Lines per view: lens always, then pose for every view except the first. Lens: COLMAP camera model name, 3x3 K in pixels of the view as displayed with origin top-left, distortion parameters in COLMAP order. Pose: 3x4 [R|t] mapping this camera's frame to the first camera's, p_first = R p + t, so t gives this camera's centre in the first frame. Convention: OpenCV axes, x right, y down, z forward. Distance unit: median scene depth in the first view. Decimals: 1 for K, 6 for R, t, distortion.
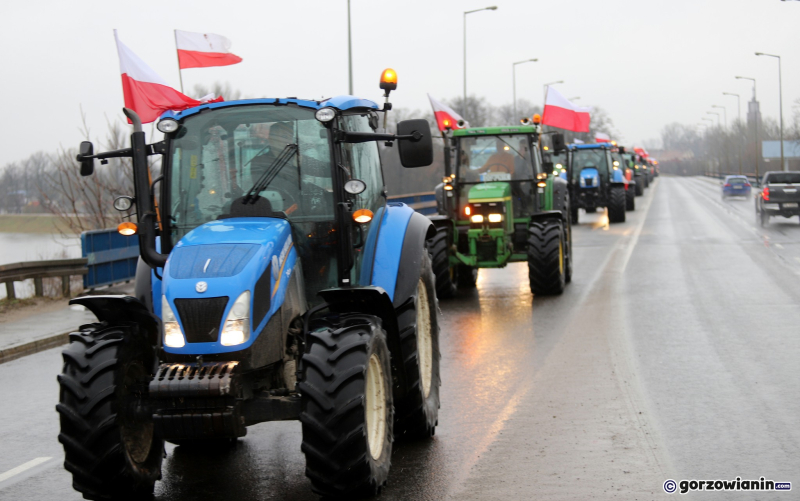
lens RADIAL K [[3013.7, 0, 400.0], [0, 3013.7, 250.5], [0, 0, 1]] dist [-0.764898, -0.261944]
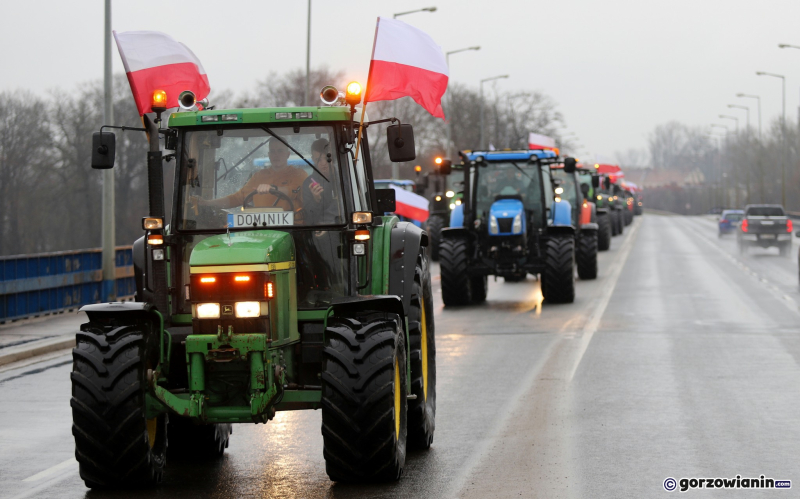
lens RADIAL K [[3968.7, 0, 400.0], [0, 3968.7, 249.5], [0, 0, 1]] dist [-0.575083, -2.049869]
pose [[0.999579, 0.019887, 0.021116, 0.029118], [-0.019627, 0.999730, -0.012439, -0.009222], [-0.021358, 0.012019, 0.999700, 0.291927]]
